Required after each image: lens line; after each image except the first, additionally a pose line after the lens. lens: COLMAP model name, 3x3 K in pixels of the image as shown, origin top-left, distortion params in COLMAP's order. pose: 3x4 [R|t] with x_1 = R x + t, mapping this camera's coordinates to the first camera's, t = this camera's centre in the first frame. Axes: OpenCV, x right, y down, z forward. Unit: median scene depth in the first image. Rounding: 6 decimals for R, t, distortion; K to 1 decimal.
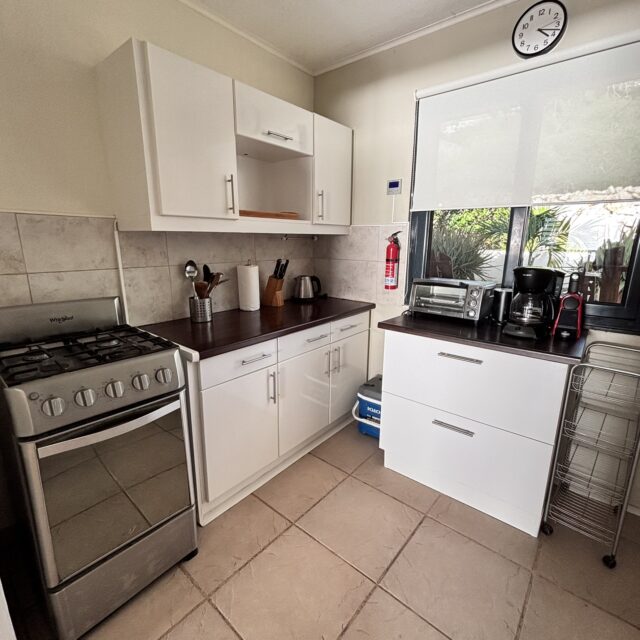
lens RADIAL K [[344.0, 0, 323.0], [0, 344.0, 321.2], [0, 0, 1]] dist [0.001513, 0.002202]
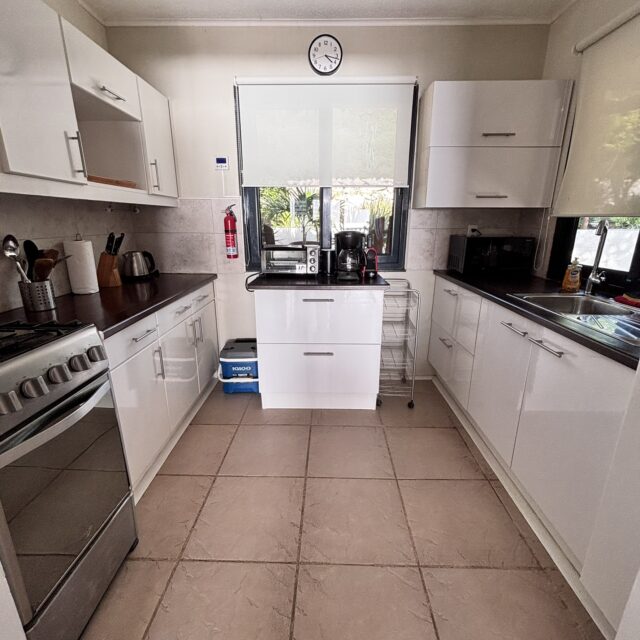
lens RADIAL K [[344.0, 0, 321.6], [0, 344.0, 320.7], [0, 0, 1]] dist [0.001513, 0.002202]
pose [[0.780447, -0.179105, 0.599019, -0.322926], [0.147781, 0.983787, 0.101609, 0.039727], [-0.607506, 0.009223, 0.794262, -0.052748]]
